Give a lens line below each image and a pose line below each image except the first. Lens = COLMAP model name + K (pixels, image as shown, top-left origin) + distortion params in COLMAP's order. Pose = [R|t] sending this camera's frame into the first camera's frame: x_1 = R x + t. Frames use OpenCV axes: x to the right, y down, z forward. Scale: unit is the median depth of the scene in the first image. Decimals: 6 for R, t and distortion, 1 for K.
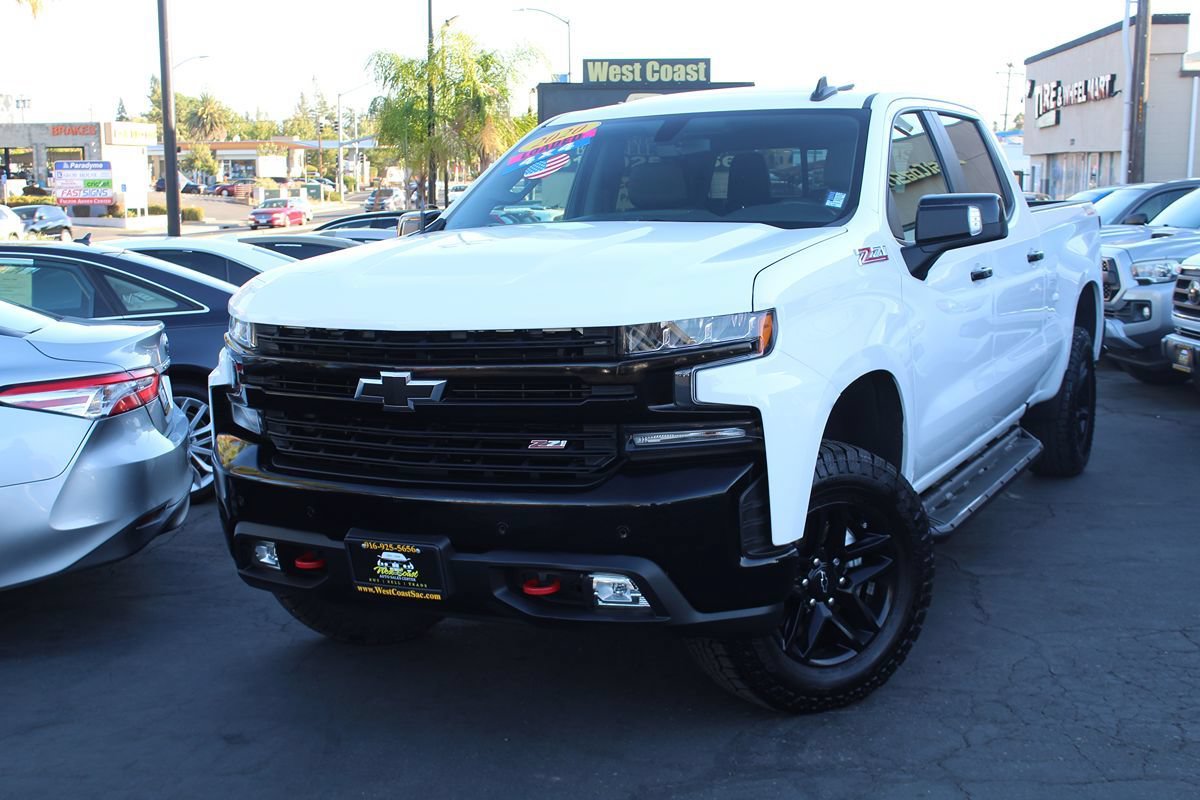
lens RADIAL K [[1419.2, 0, 600.0], [0, 1419.2, 400.0], [0, 0, 1]] dist [-0.039084, 0.033748]
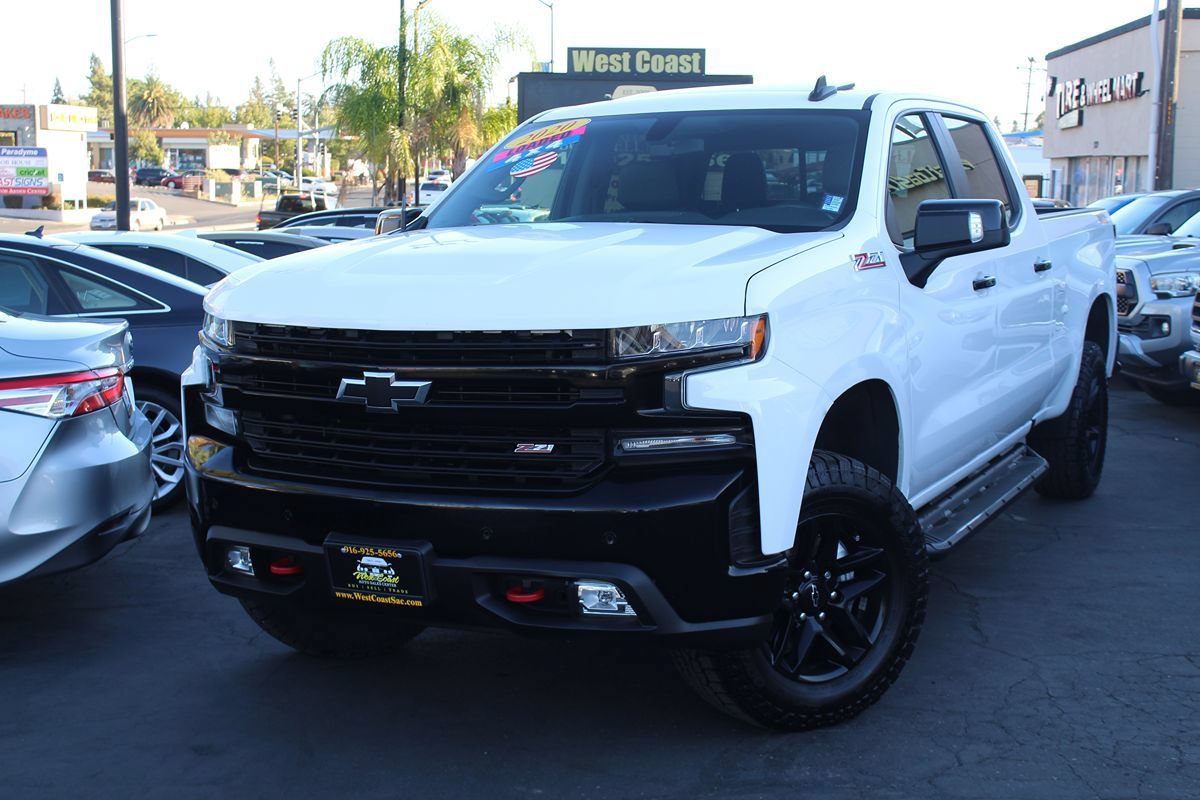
lens RADIAL K [[1551.6, 0, 600.0], [0, 1551.6, 400.0], [0, 0, 1]] dist [-0.005570, -0.005987]
pose [[0.999805, 0.014750, 0.013133, -0.004866], [-0.014592, 0.999822, -0.011991, 0.008235], [-0.013307, 0.011797, 0.999842, -0.059202]]
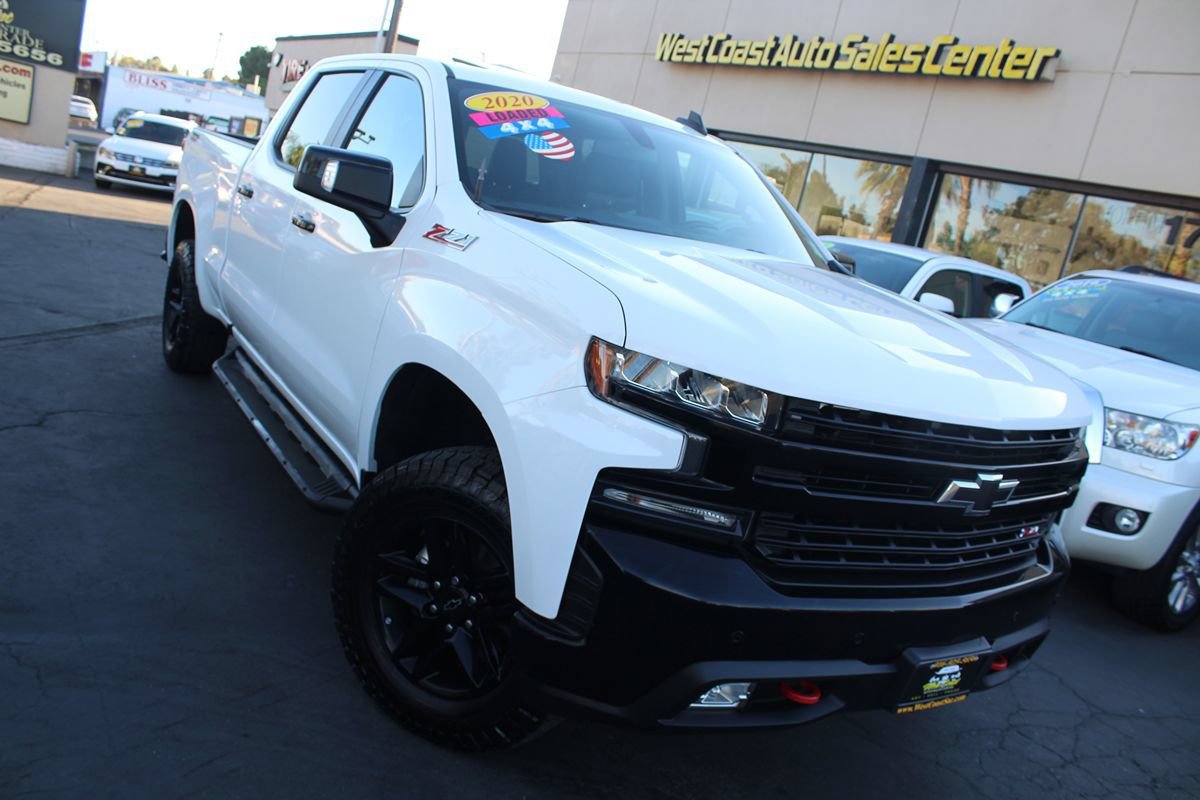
lens RADIAL K [[980.5, 0, 600.0], [0, 980.5, 400.0], [0, 0, 1]] dist [-0.162099, 0.132072]
pose [[0.486894, -0.039355, 0.872574, -0.658530], [-0.107722, 0.988653, 0.104699, -0.085851], [-0.866793, -0.144973, 0.477130, 0.774572]]
